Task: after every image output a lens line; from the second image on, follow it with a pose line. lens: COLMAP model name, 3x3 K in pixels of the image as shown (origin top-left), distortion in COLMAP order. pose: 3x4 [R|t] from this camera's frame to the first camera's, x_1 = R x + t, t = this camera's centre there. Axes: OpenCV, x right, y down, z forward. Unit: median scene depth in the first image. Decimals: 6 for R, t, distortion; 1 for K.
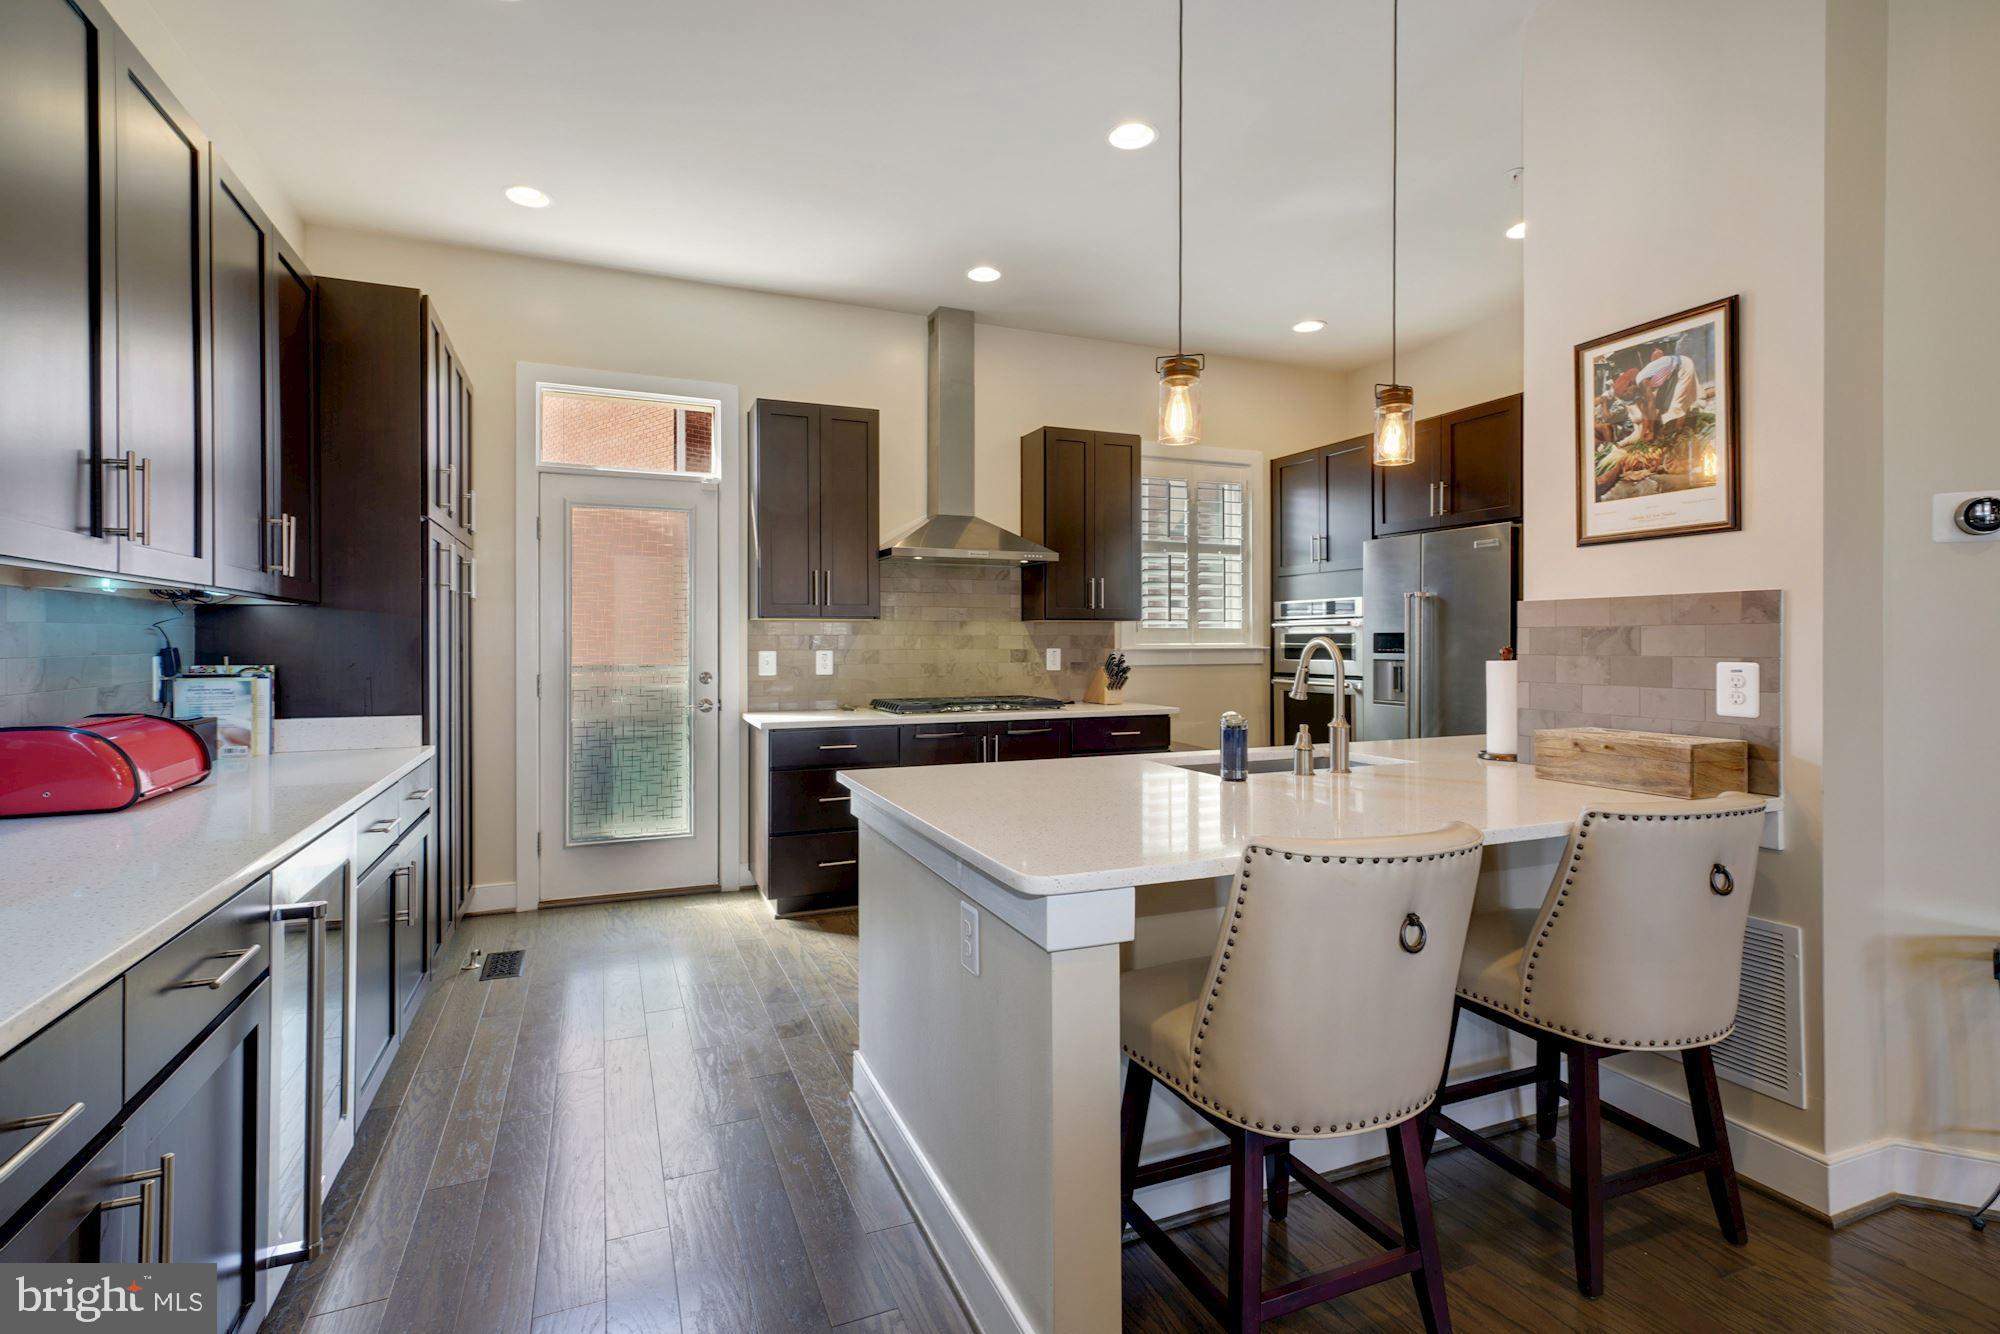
lens RADIAL K [[921.4, 0, 990.0], [0, 921.4, 645.6], [0, 0, 1]] dist [-0.013243, -0.000018]
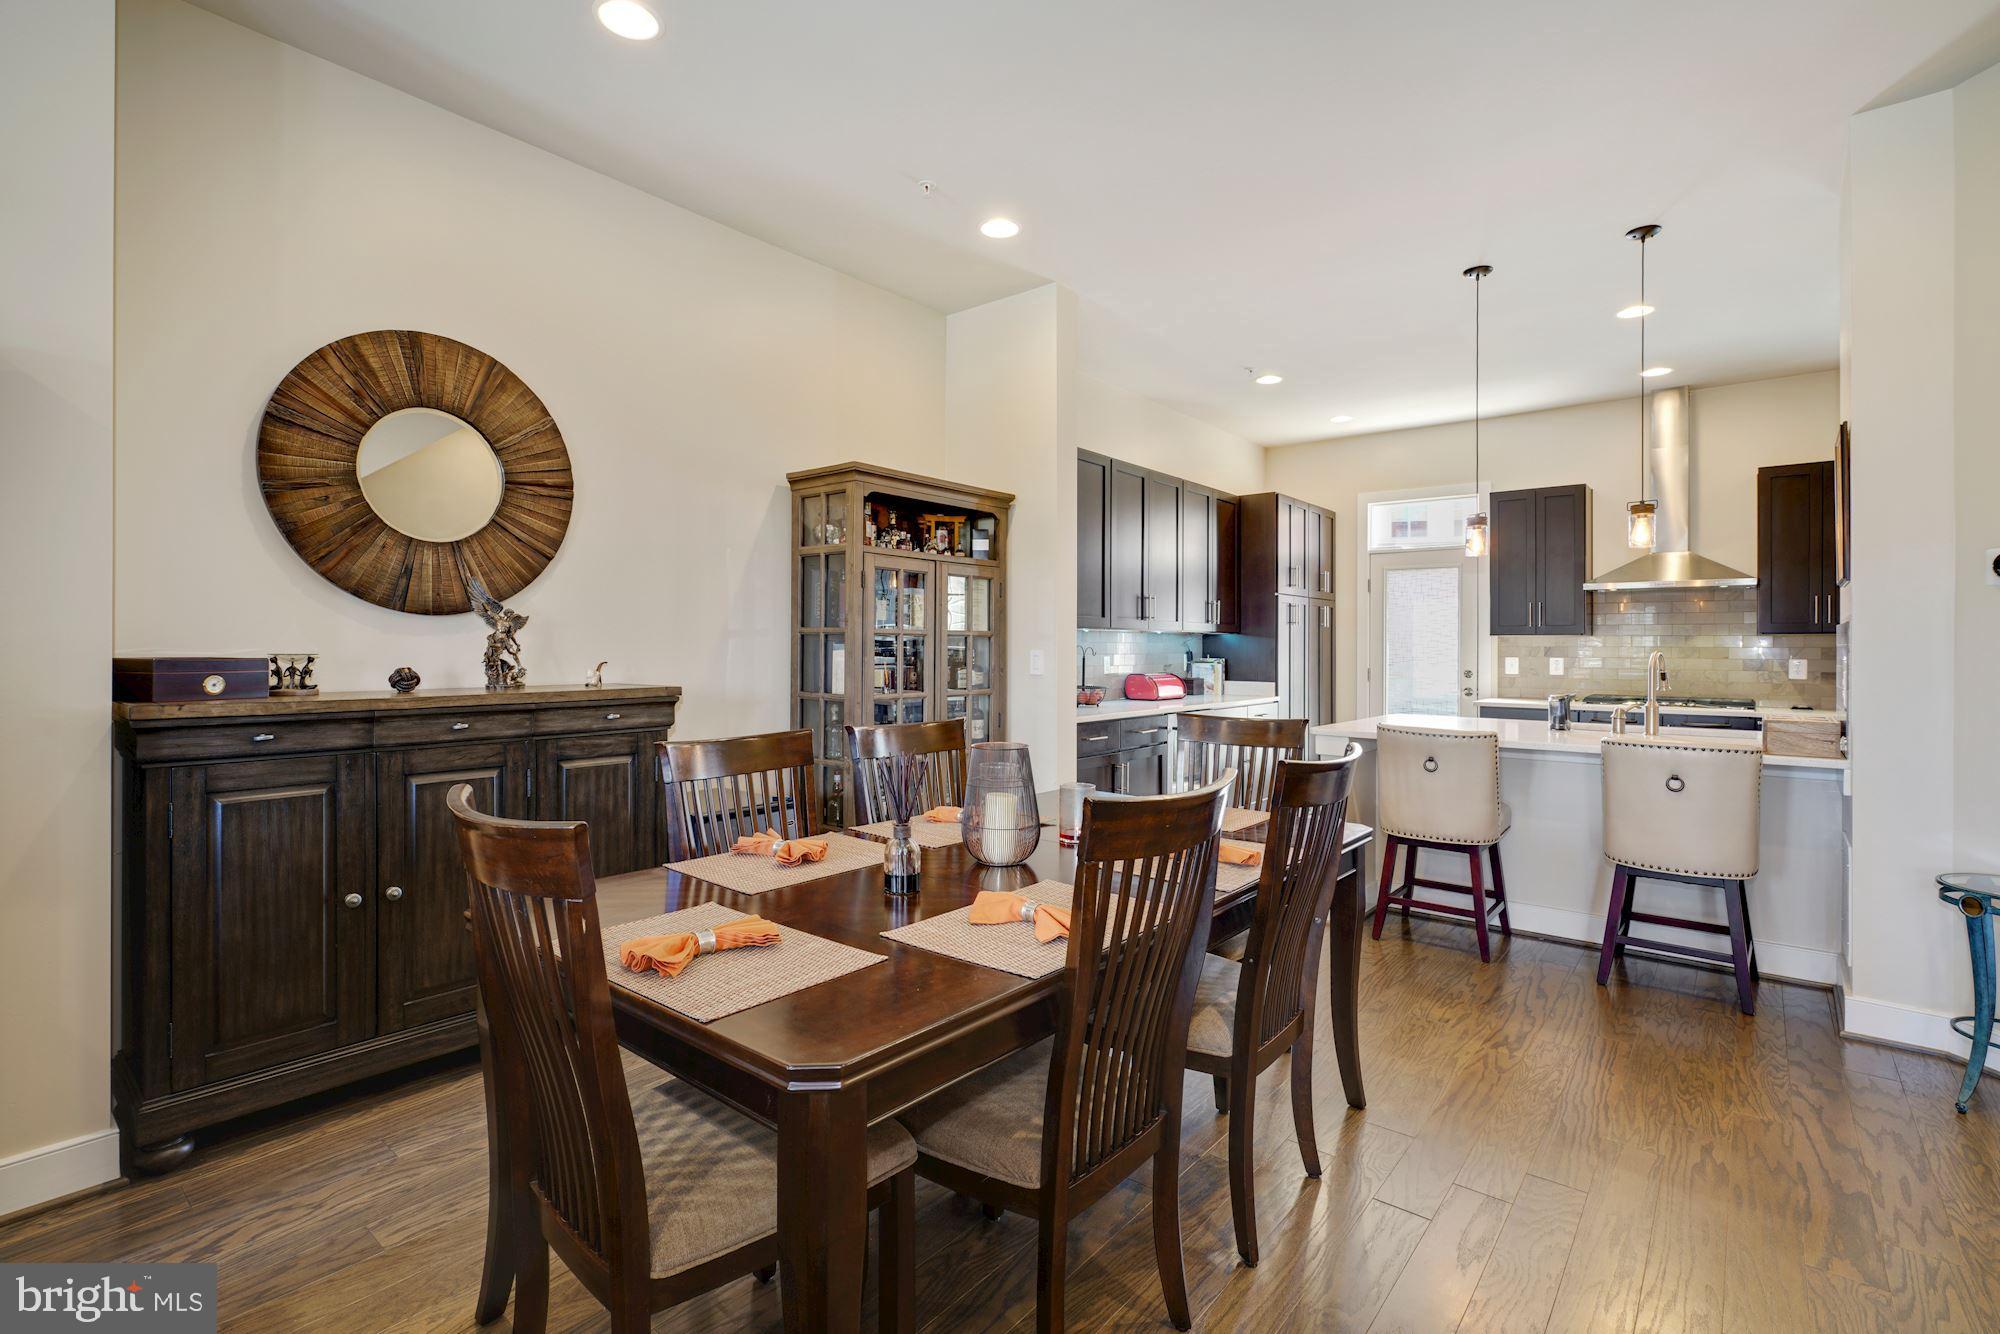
lens RADIAL K [[921.4, 0, 990.0], [0, 921.4, 645.6], [0, 0, 1]] dist [-0.013243, -0.000018]
pose [[0.450770, 0.002008, -0.892638, 0.730373], [-0.011030, 0.999934, -0.003321, 0.001163], [0.892572, 0.011343, 0.450763, -0.432248]]
